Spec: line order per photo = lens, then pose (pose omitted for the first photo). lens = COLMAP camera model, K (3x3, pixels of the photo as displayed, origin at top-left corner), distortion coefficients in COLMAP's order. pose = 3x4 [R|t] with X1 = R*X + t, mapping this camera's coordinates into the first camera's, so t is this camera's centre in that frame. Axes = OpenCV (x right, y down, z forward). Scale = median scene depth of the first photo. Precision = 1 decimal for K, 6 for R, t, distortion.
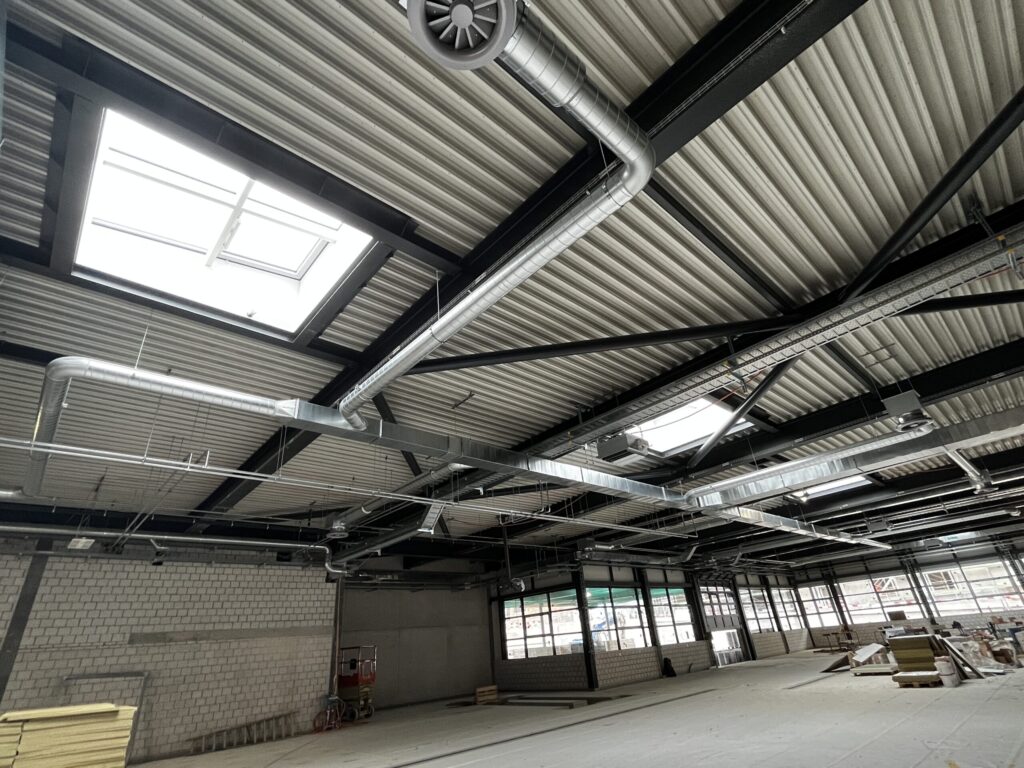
lens RADIAL K [[499.3, 0, 506.9], [0, 499.3, 381.2], [0, 0, 1]] dist [-0.004461, -0.000361]
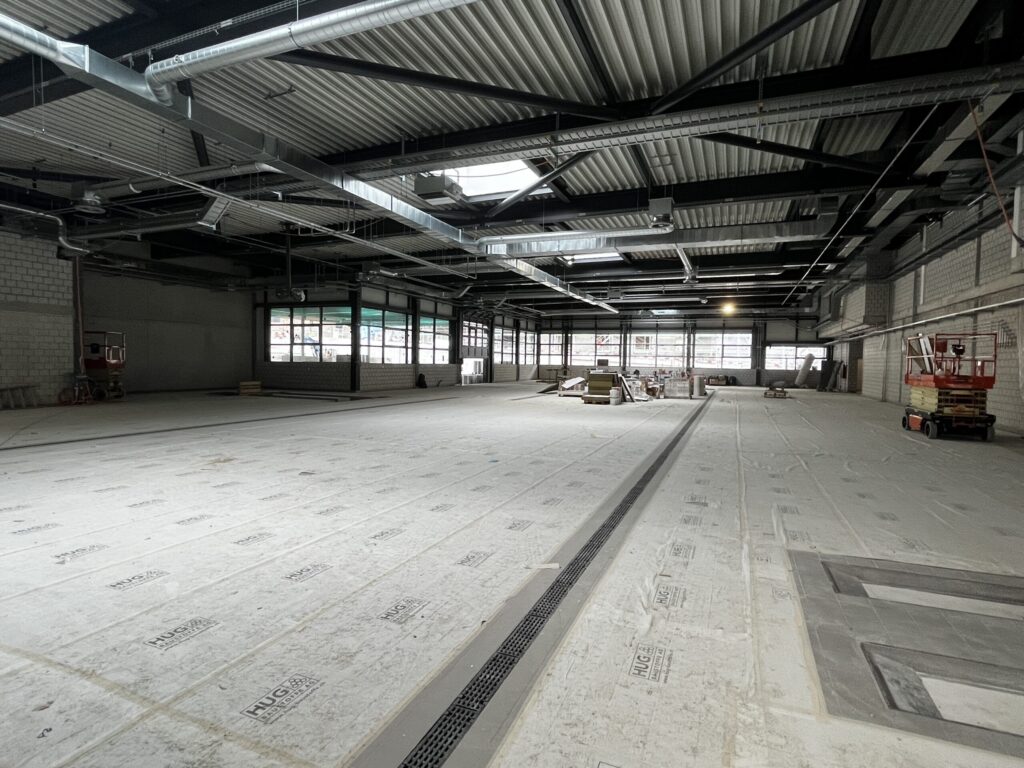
lens RADIAL K [[544.5, 0, 512.0], [0, 544.5, 384.0], [0, 0, 1]] dist [-0.001893, 0.000380]
pose [[0.895820, 0.076625, 0.437761, -0.082527], [-0.283722, 0.856772, 0.430631, -0.042449], [-0.342064, -0.509971, 0.789254, -0.140292]]
